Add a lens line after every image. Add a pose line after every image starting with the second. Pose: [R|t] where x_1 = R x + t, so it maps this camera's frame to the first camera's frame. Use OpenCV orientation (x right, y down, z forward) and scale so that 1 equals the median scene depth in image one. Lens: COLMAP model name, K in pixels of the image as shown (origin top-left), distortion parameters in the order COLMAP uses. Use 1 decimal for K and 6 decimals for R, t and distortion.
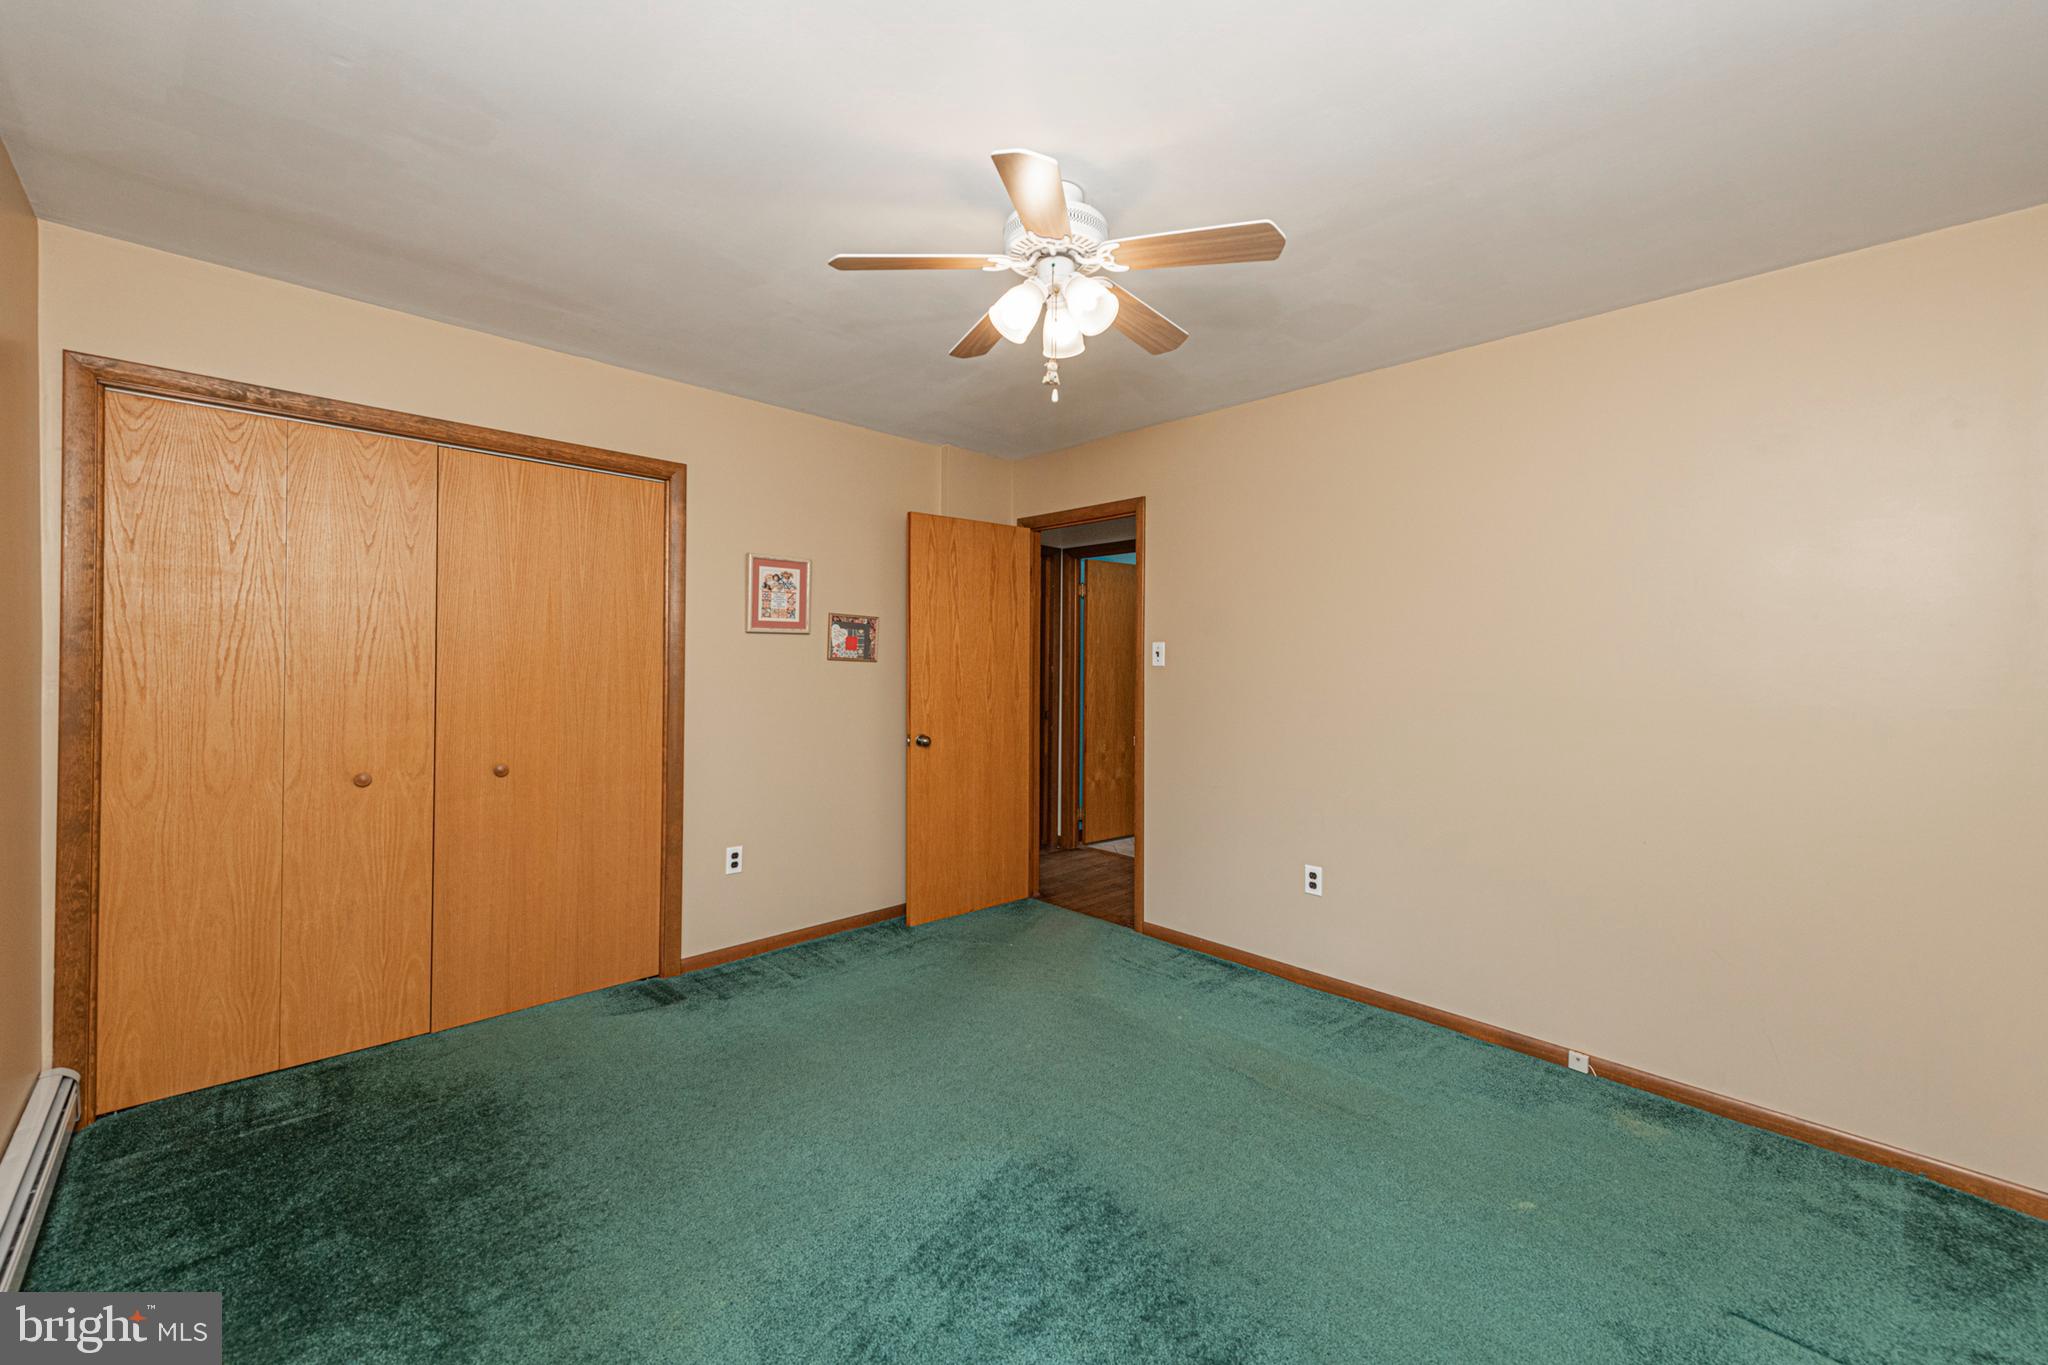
lens RADIAL K [[834.1, 0, 1031.0], [0, 834.1, 678.2], [0, 0, 1]] dist [0.006882, -0.000161]
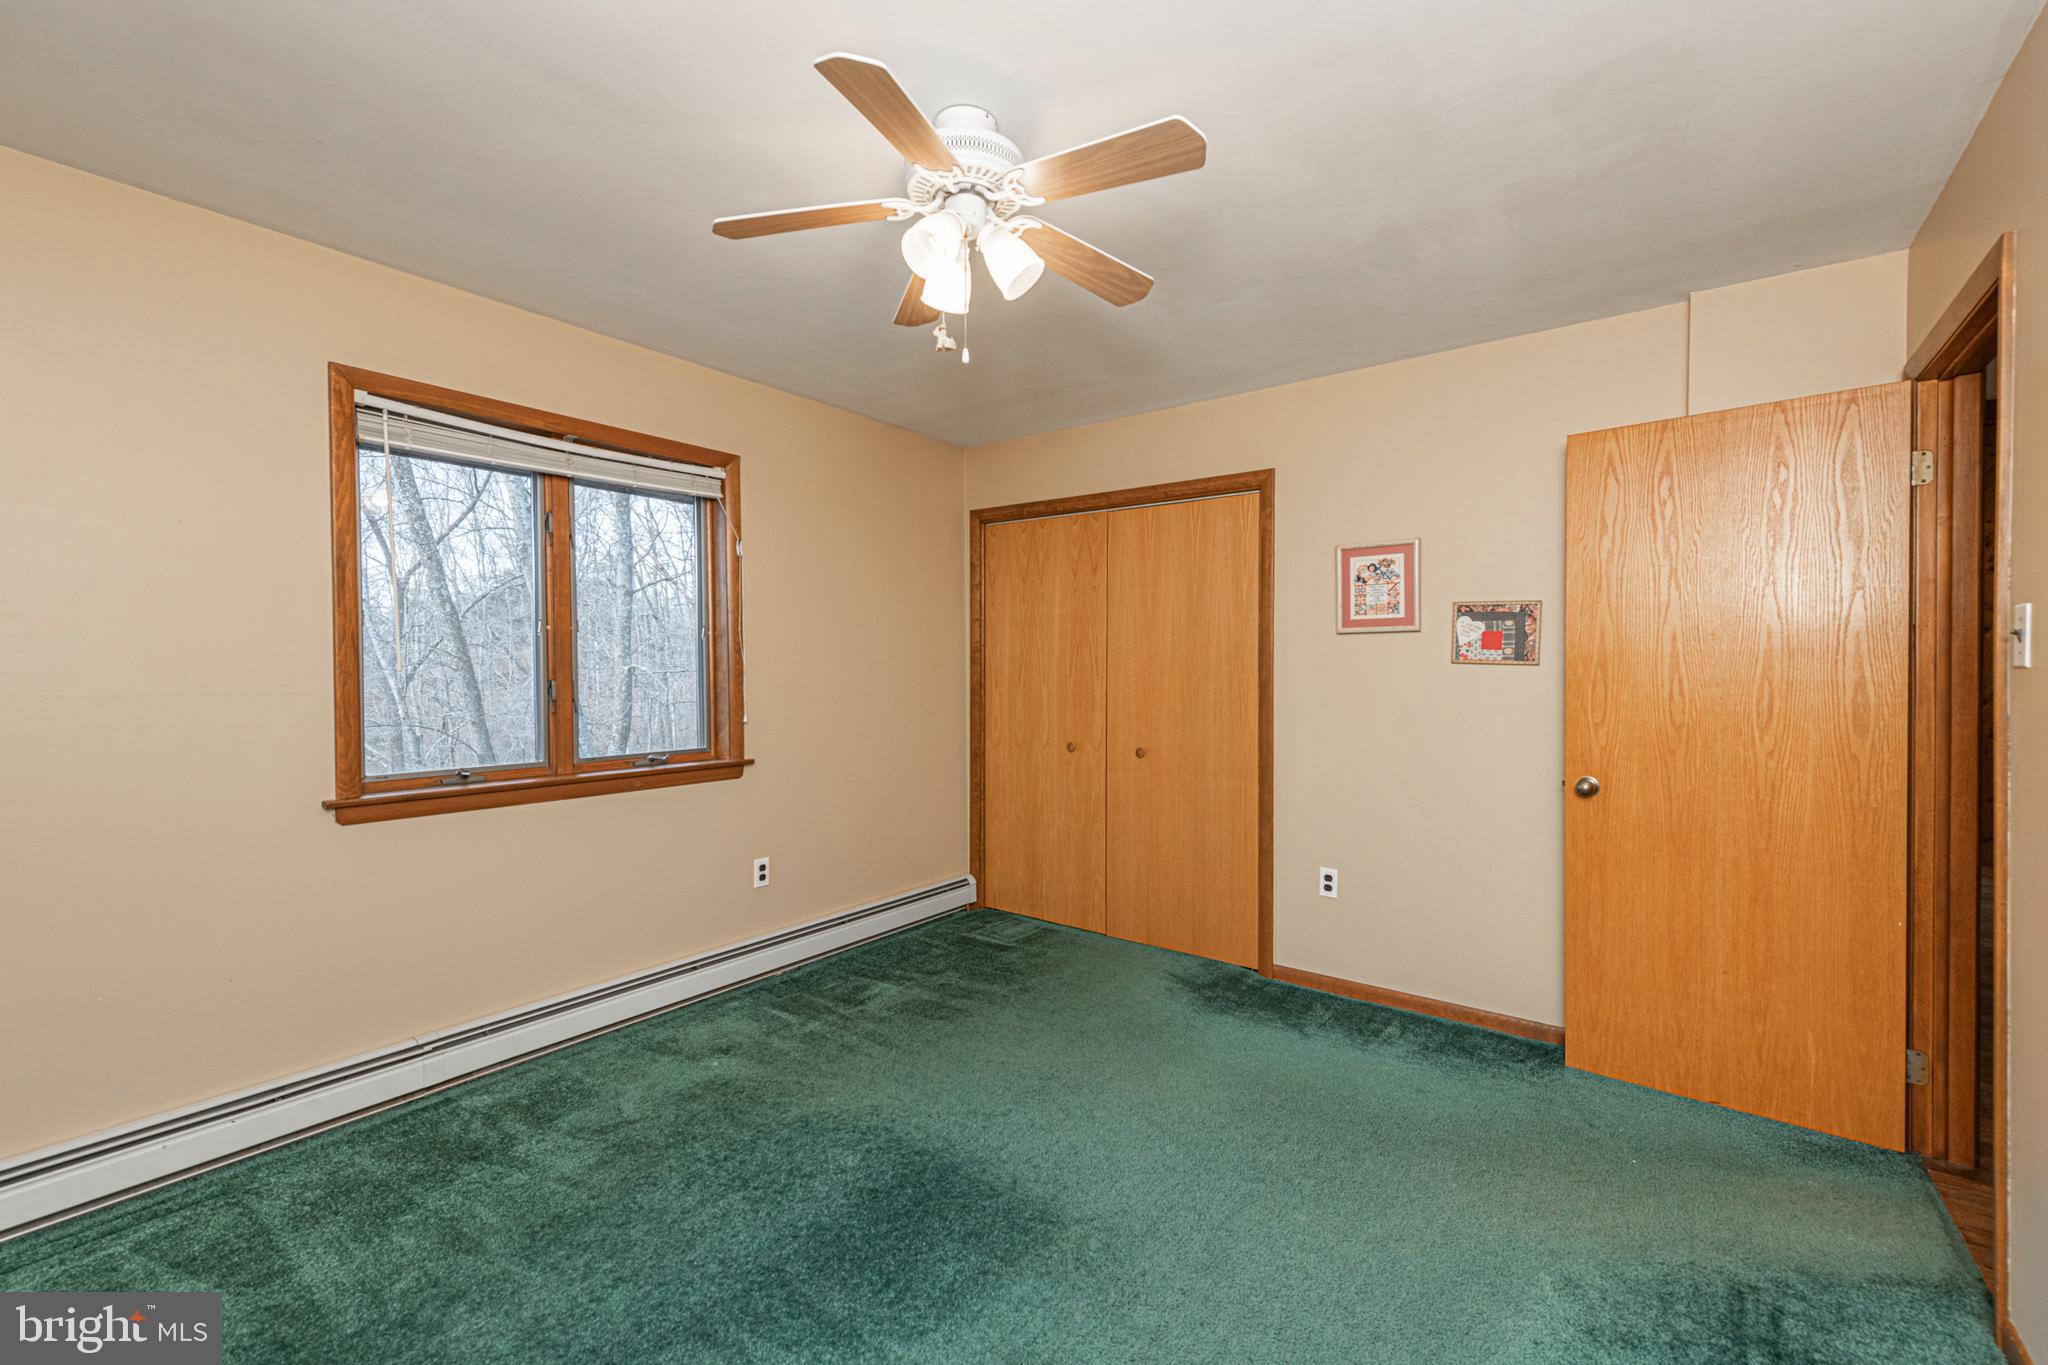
lens RADIAL K [[834.1, 0, 1031.0], [0, 834.1, 678.2], [0, 0, 1]] dist [0.006882, -0.000161]
pose [[0.144247, 0.015876, -0.989414, 0.485832], [-0.007598, 0.999860, 0.014936, -0.017226], [0.989513, 0.005363, 0.144347, 0.523706]]
